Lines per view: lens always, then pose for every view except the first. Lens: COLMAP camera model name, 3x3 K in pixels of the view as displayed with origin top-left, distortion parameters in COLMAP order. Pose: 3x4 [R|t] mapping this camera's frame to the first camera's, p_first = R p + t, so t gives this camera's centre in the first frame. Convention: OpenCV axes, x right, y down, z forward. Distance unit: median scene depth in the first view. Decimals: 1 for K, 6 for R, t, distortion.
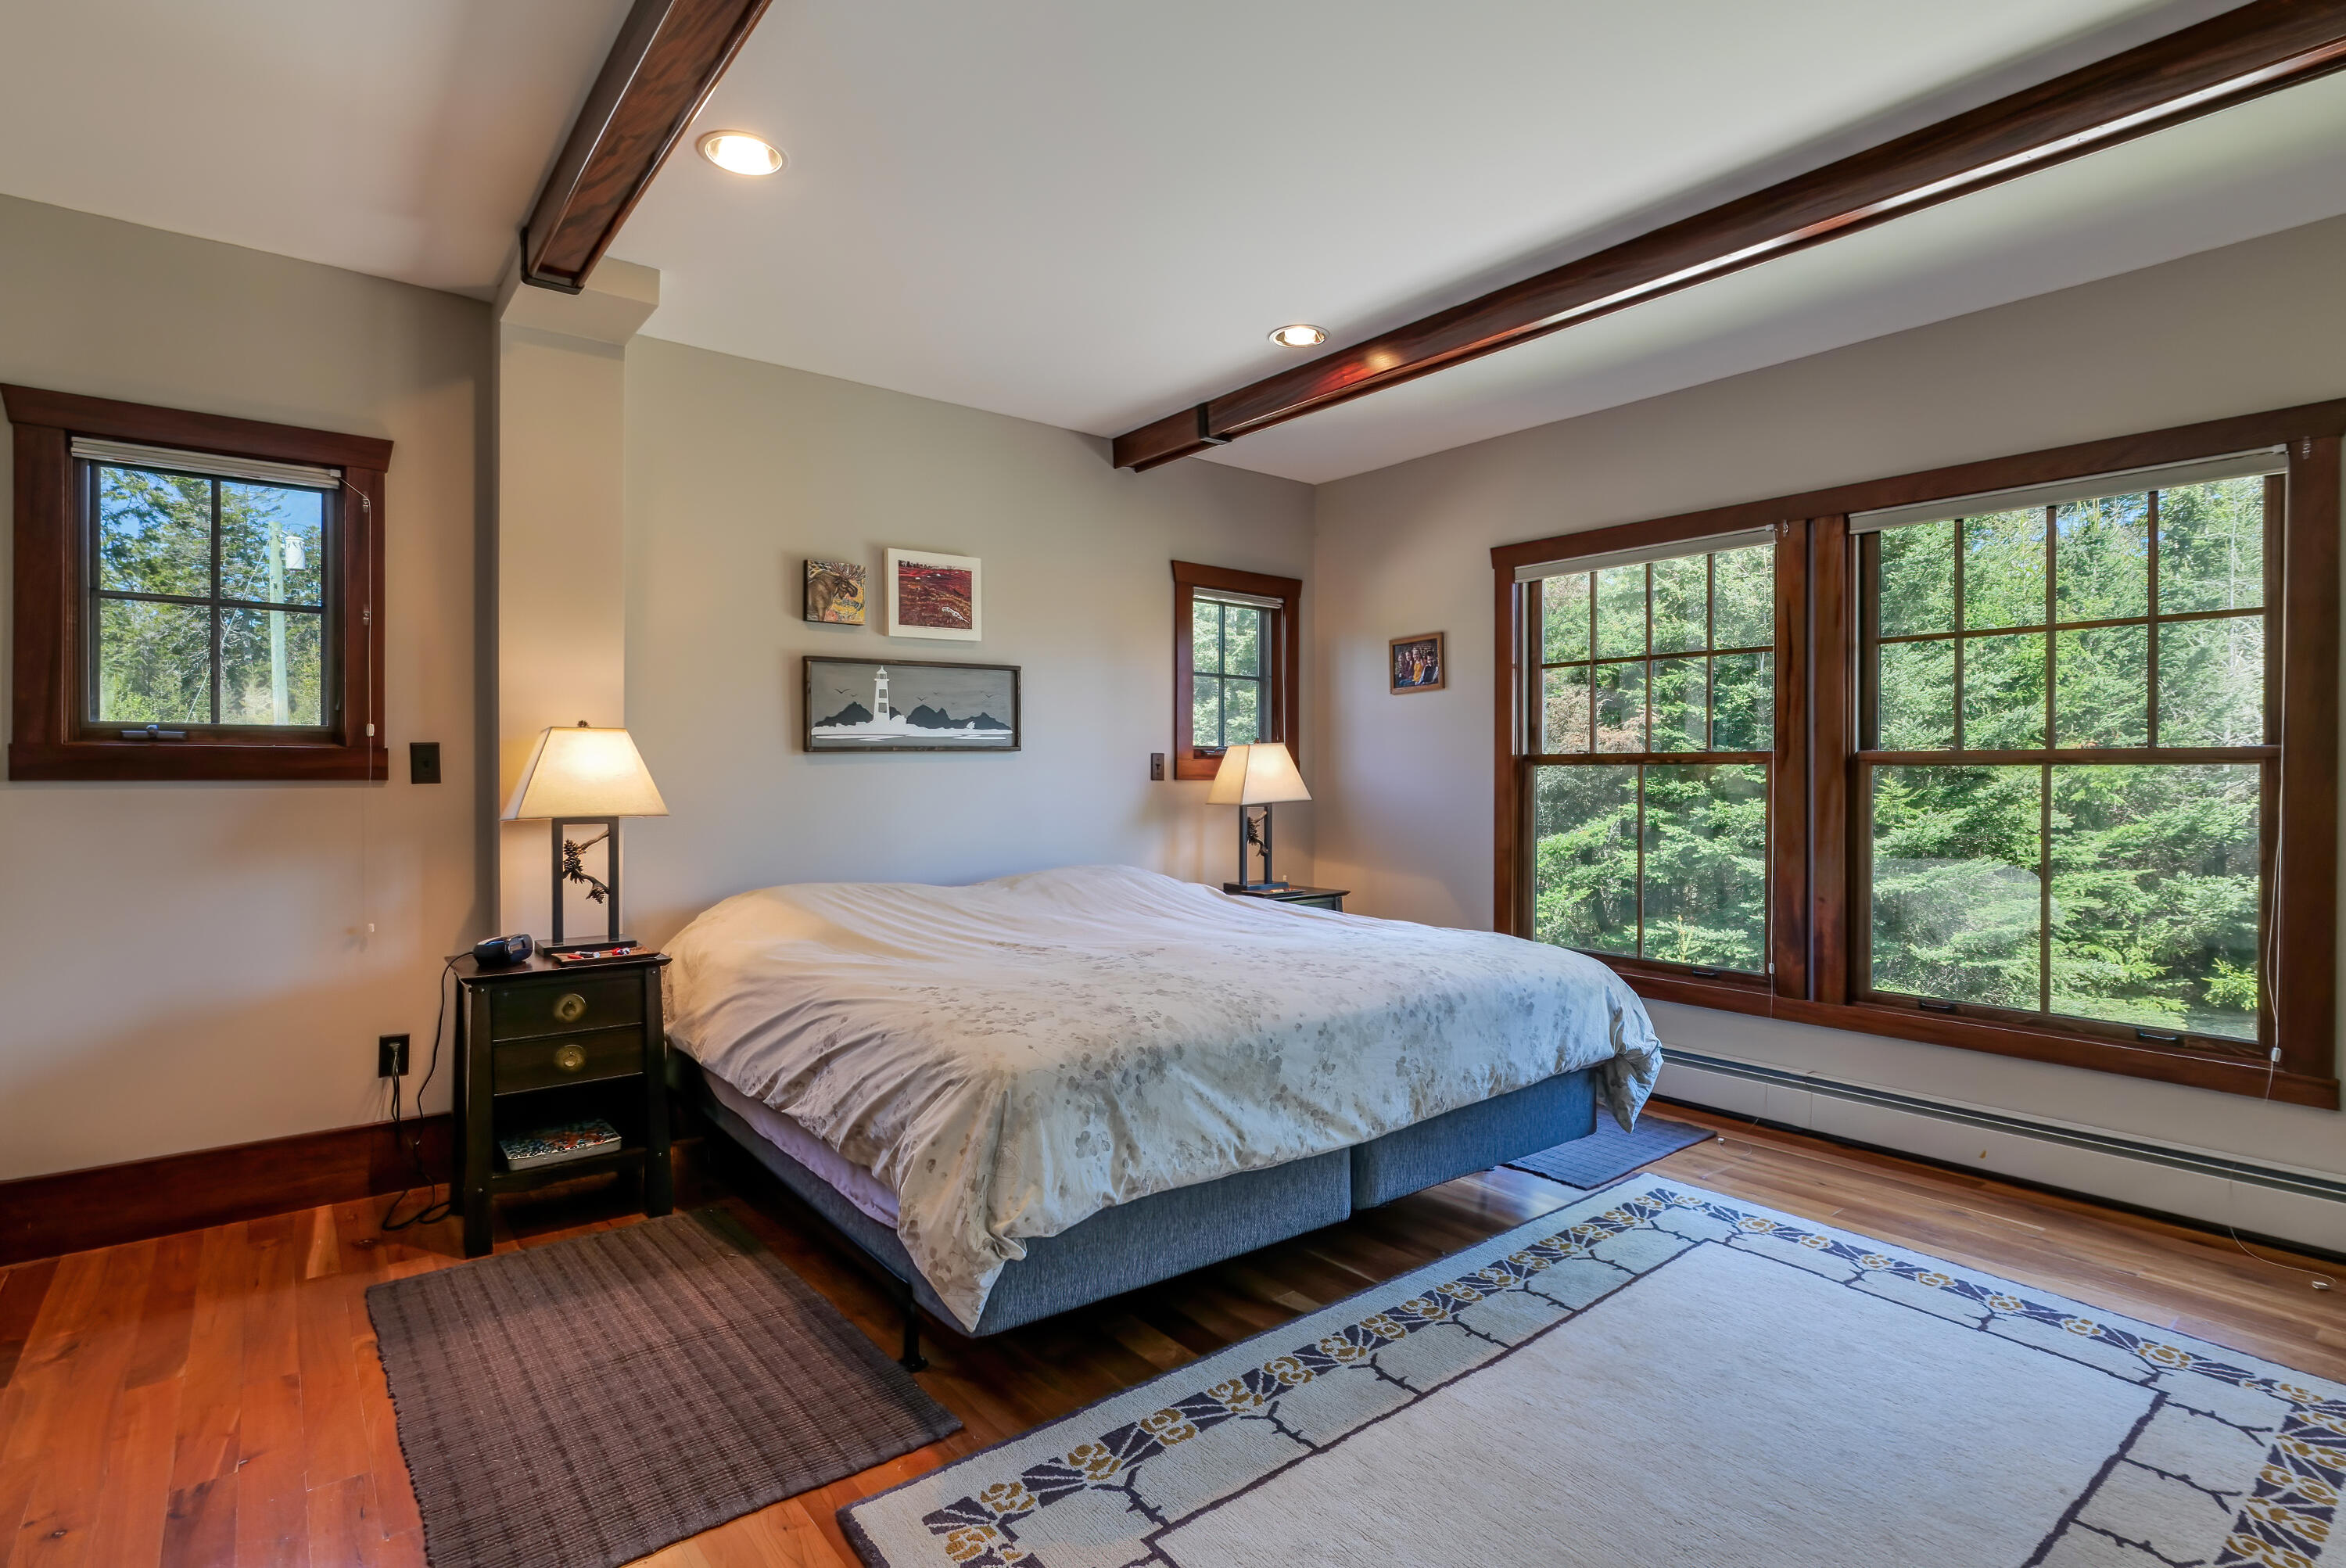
lens RADIAL K [[1140.5, 0, 1170.0], [0, 1140.5, 776.1], [0, 0, 1]] dist [-0.034494, -0.000512]
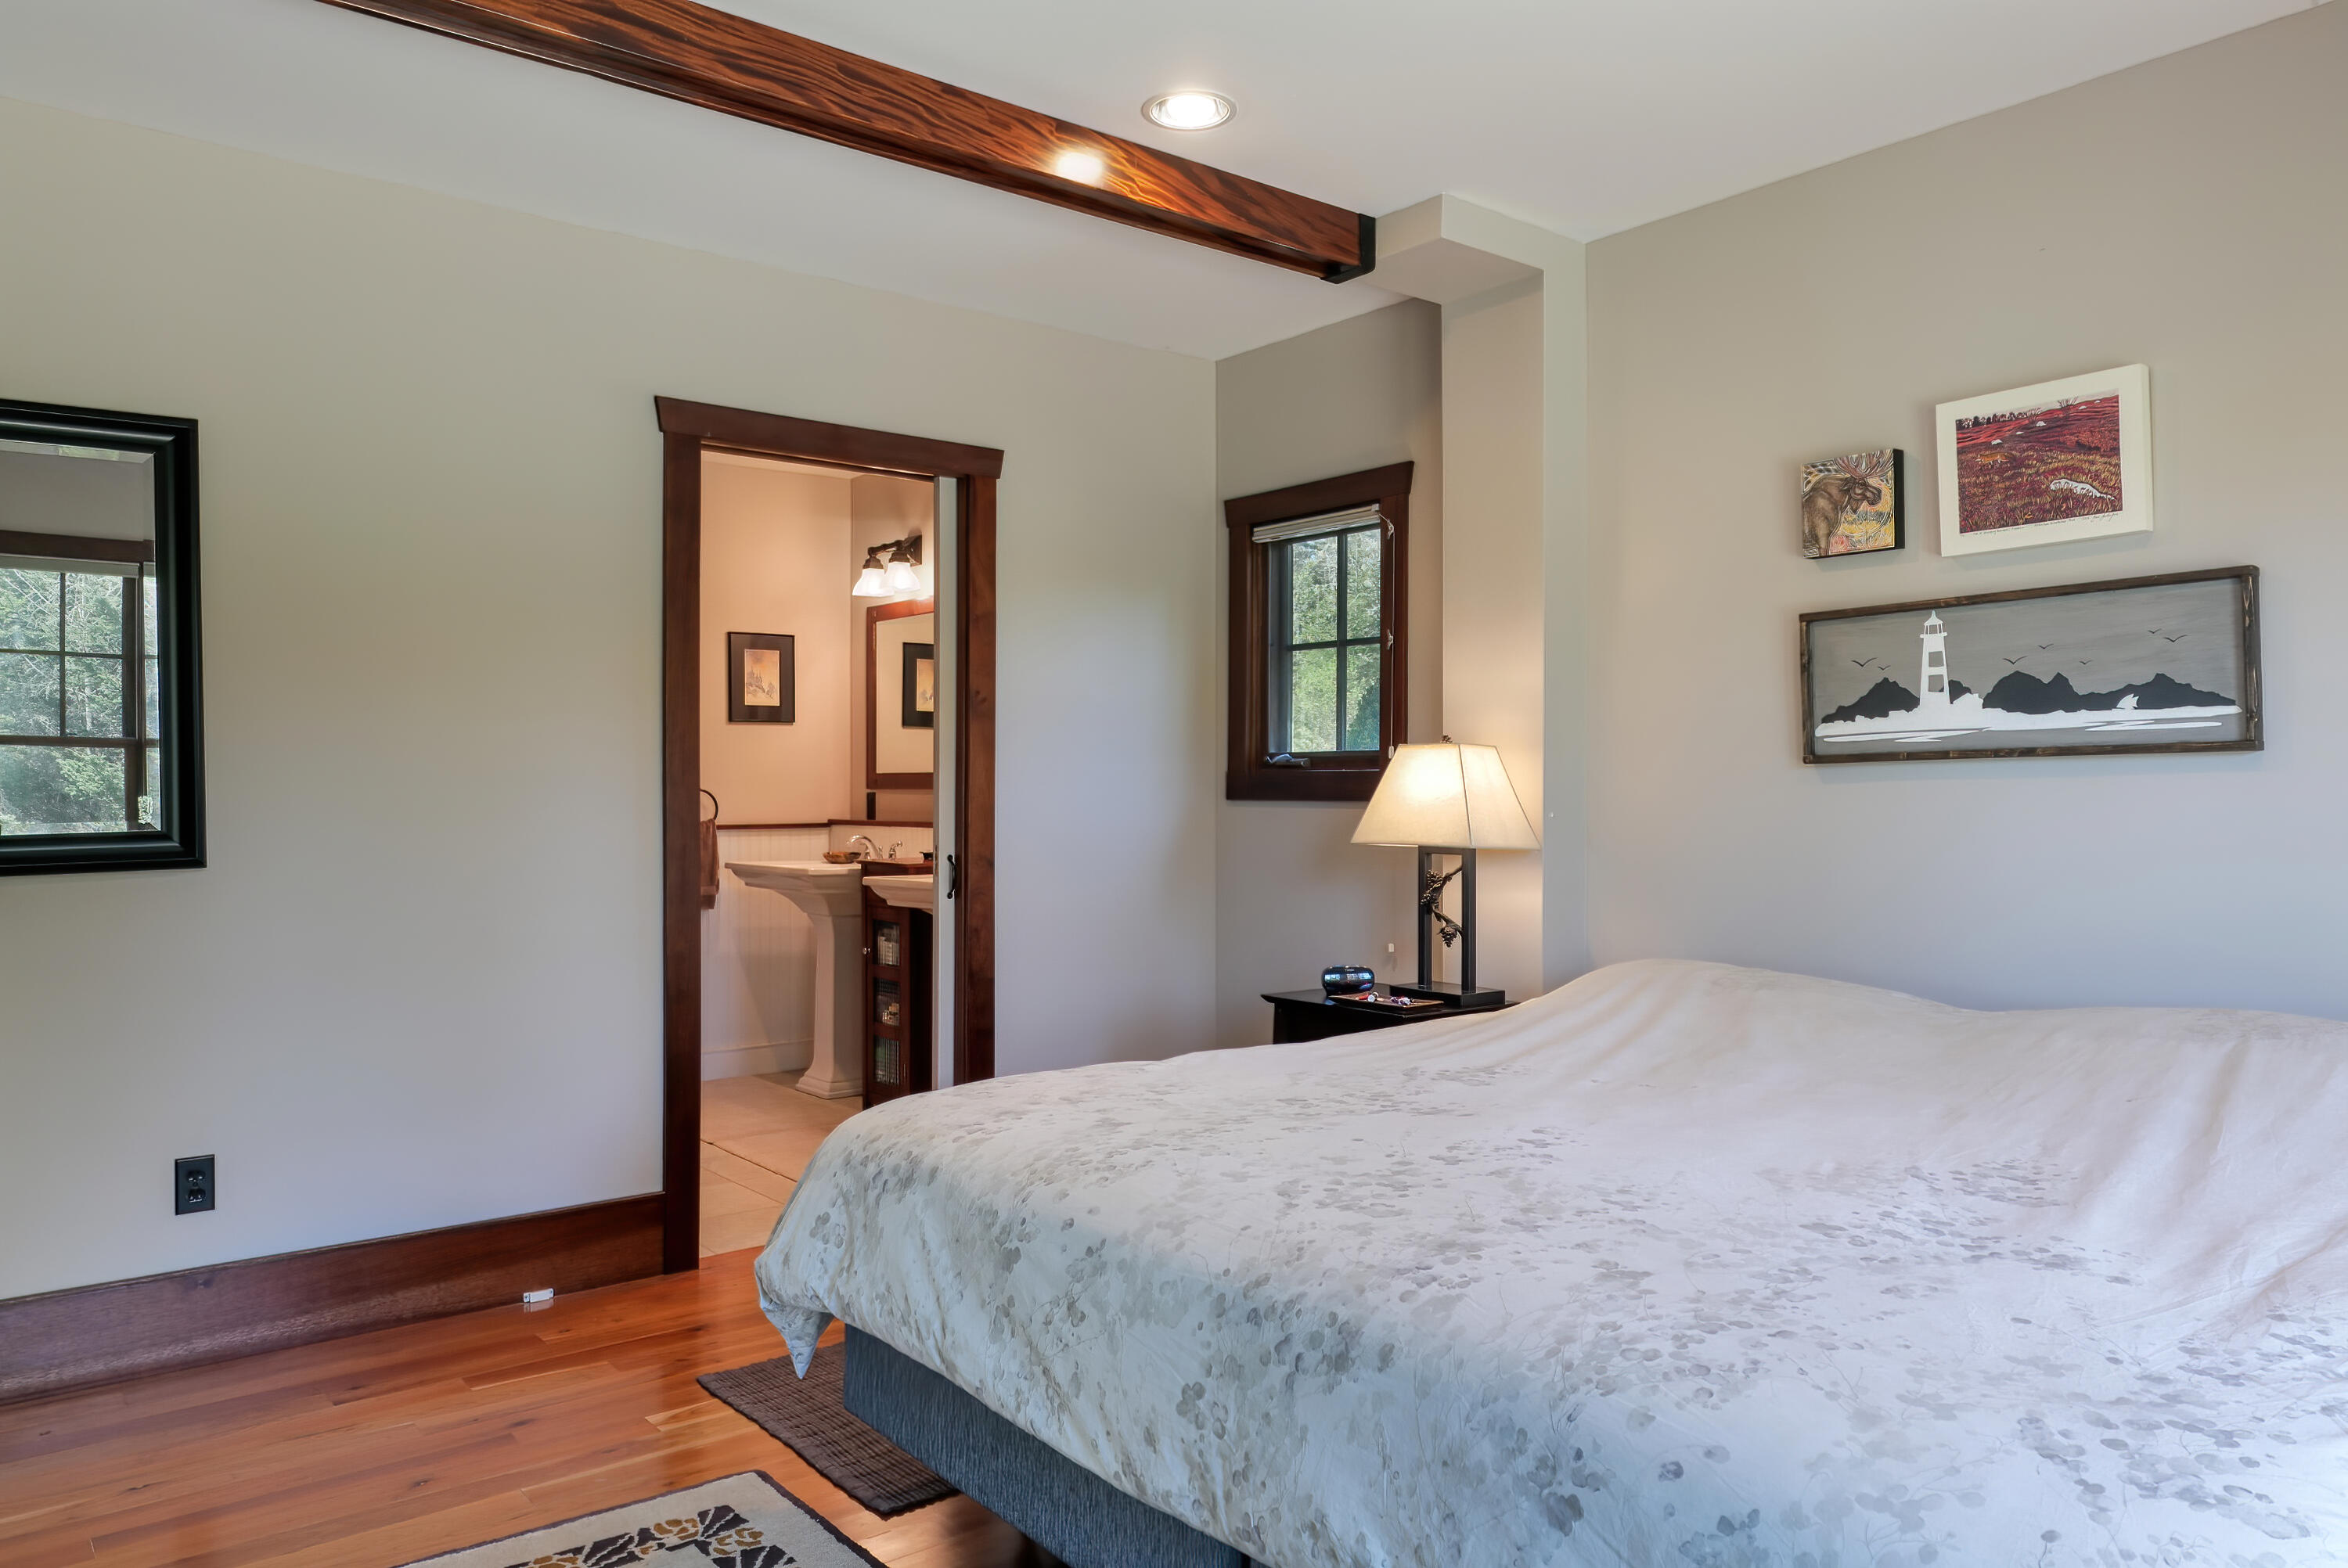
lens RADIAL K [[1578.2, 0, 1169.2], [0, 1578.2, 787.2], [0, 0, 1]] dist [0.002355, -0.001114]
pose [[0.001085, -0.003272, -0.999994, 0.554779], [-0.003747, 0.999988, -0.003276, -0.003659], [0.999992, 0.003751, 0.001073, 0.619967]]
